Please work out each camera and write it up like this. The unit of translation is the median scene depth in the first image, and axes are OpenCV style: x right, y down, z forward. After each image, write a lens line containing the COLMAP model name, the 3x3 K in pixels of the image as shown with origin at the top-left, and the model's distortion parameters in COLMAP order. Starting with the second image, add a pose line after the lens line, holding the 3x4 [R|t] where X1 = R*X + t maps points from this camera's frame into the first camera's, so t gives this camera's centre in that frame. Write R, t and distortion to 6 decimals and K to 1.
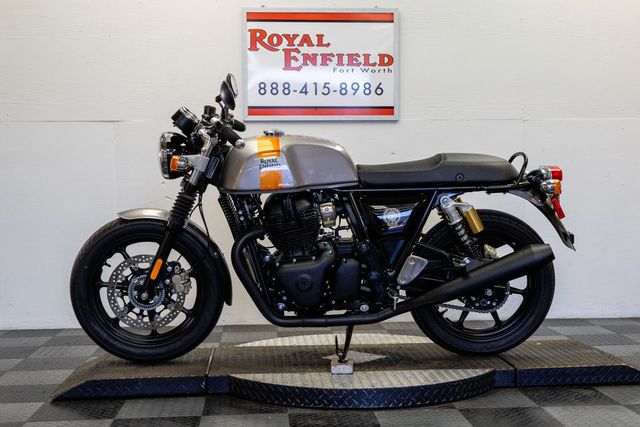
lens RADIAL K [[931.7, 0, 320.0], [0, 931.7, 213.5], [0, 0, 1]] dist [0.025745, -0.051752]
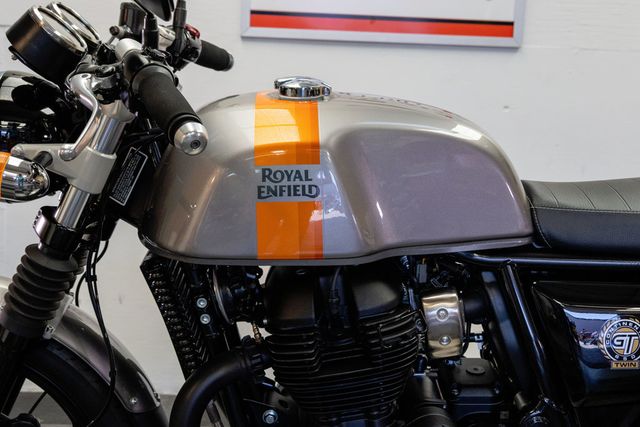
lens RADIAL K [[931.7, 0, 320.0], [0, 931.7, 213.5], [0, 0, 1]] dist [0.025745, -0.051752]
pose [[0.998841, 0.047378, -0.008508, -0.037652], [-0.046325, 0.994155, 0.097517, -0.074052], [0.013078, -0.097009, 0.995198, 0.641064]]
